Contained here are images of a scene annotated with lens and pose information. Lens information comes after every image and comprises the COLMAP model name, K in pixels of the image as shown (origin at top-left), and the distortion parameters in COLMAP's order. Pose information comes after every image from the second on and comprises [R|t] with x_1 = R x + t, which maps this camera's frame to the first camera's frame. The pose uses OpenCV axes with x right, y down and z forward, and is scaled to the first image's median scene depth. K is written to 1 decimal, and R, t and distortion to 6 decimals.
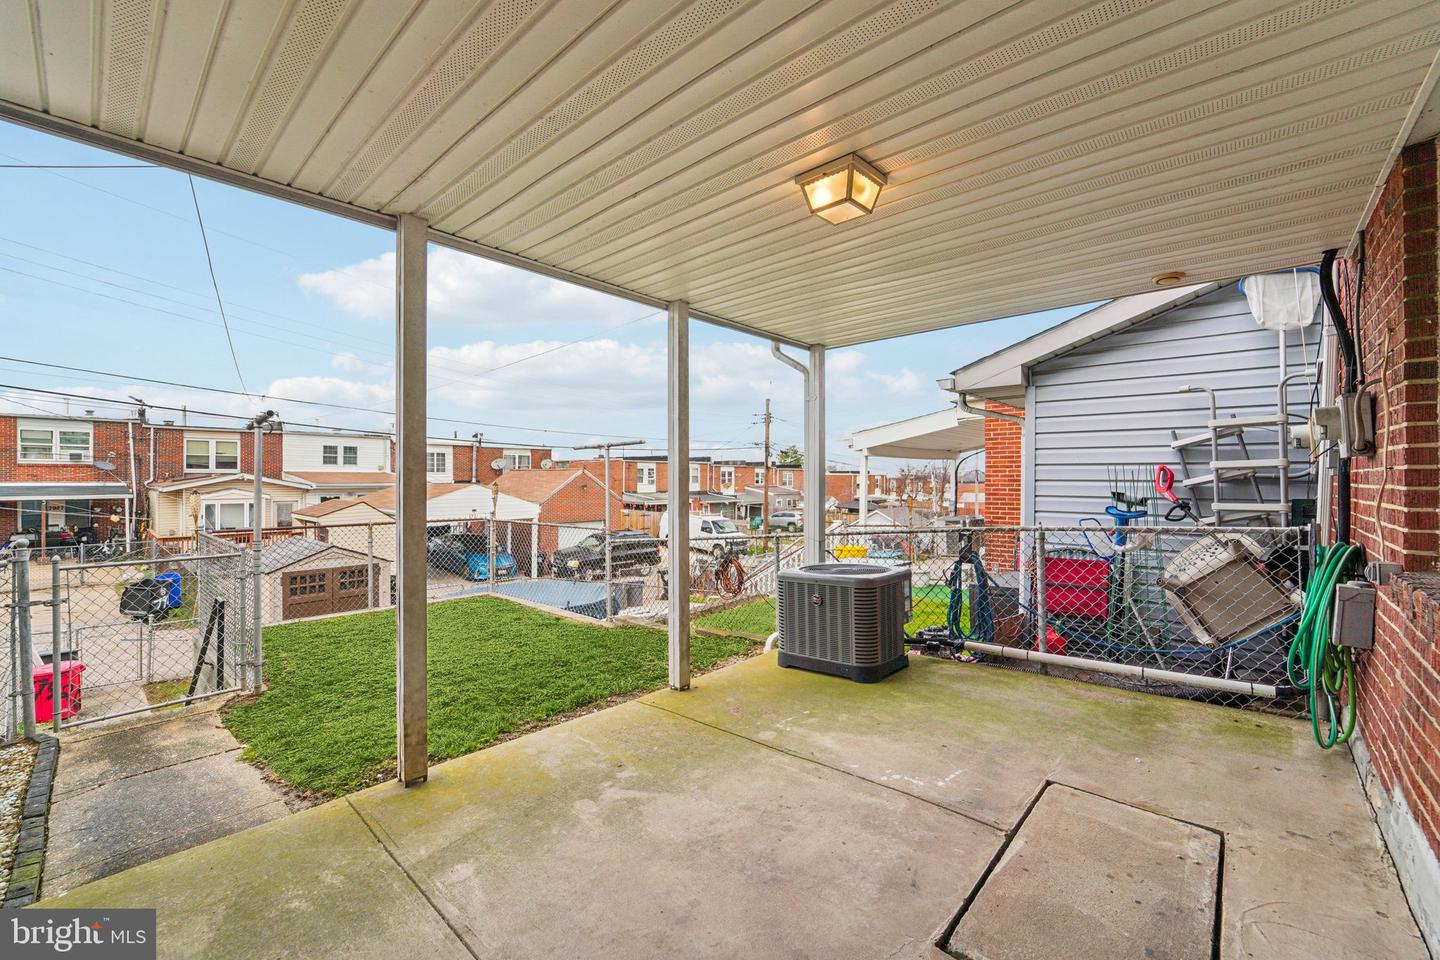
lens RADIAL K [[587.6, 0, 725.4], [0, 587.6, 476.8], [0, 0, 1]] dist [-0.026435, -0.000109]
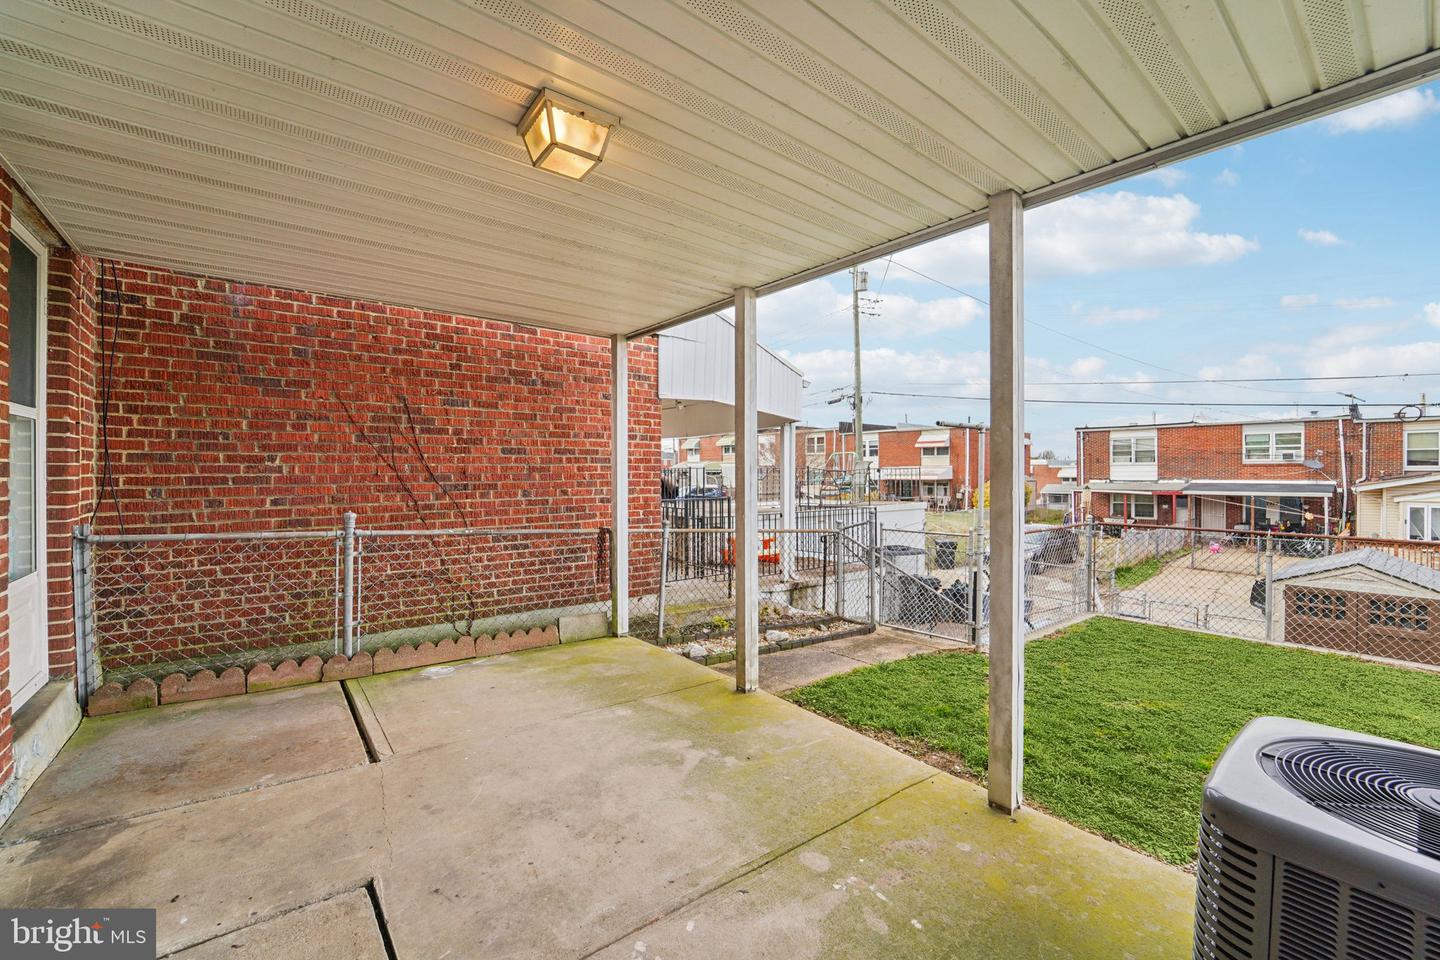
lens RADIAL K [[587.6, 0, 725.4], [0, 587.6, 476.8], [0, 0, 1]] dist [-0.026435, -0.000109]
pose [[-0.164665, 0.002582, -0.986346, 0.097779], [-0.000195, 0.999996, 0.002650, 0.000477], [0.986350, 0.000629, -0.164664, 0.133532]]
